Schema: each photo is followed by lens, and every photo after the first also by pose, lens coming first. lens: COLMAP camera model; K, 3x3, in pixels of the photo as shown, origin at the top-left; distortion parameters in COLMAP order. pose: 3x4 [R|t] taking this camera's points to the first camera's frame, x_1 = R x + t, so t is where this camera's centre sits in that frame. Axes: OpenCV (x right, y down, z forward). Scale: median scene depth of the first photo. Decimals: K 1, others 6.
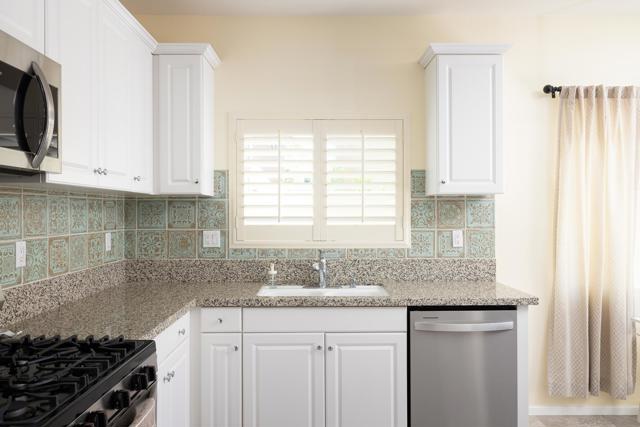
lens RADIAL K [[490.4, 0, 324.8], [0, 490.4, 211.2], [0, 0, 1]] dist [0.004898, -0.001628]
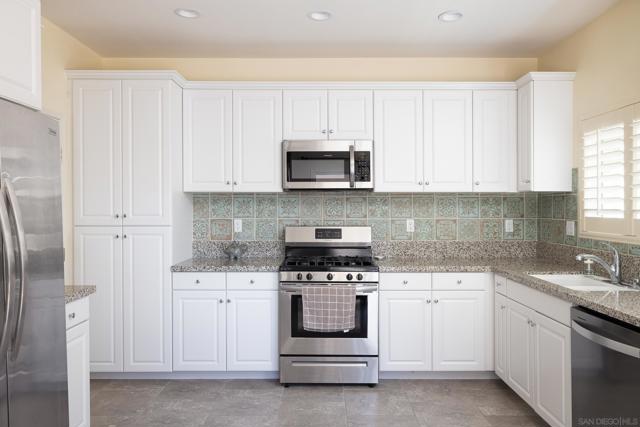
lens RADIAL K [[490.4, 0, 326.3], [0, 490.4, 212.2], [0, 0, 1]] dist [0.004898, -0.001628]
pose [[-0.022857, 0.007885, -0.999708, 0.943018], [-0.001221, 0.999968, 0.007915, 0.009755], [0.999738, 0.001401, -0.022847, 0.452729]]
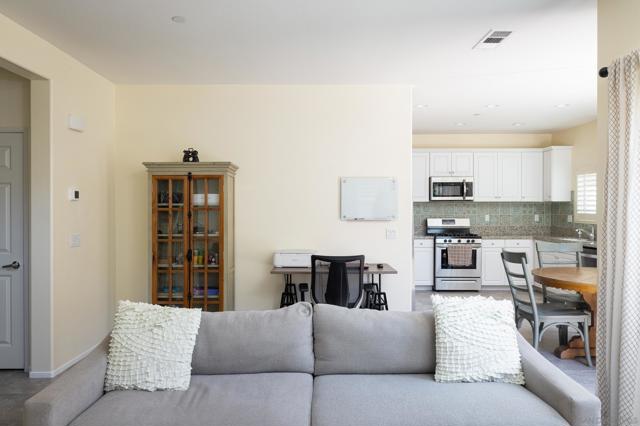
lens RADIAL K [[443.2, 0, 317.3], [0, 443.2, 216.3], [0, 0, 1]] dist [0.001601, 0.014370]
pose [[-0.019463, 0.019689, -0.999617, 2.041495], [0.000069, 0.999806, 0.019691, 0.000105], [0.999811, 0.000314, -0.019461, -0.230729]]
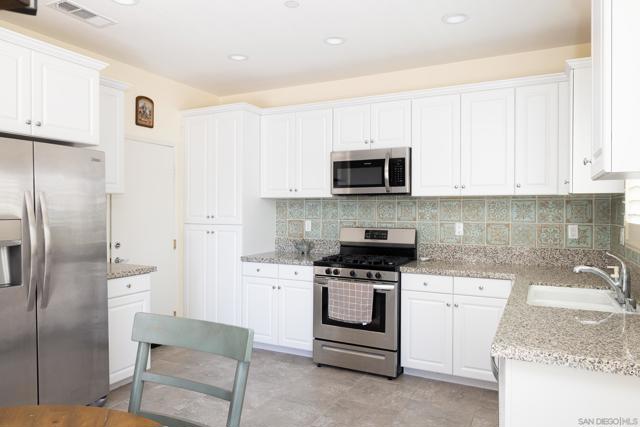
lens RADIAL K [[443.2, 0, 315.5], [0, 443.2, 215.1], [0, 0, 1]] dist [0.001601, 0.014370]
pose [[-0.479966, 0.008290, -0.877248, 0.852589], [-0.003869, 0.999926, 0.011566, 0.005728], [0.877278, 0.008946, -0.479899, 0.889057]]
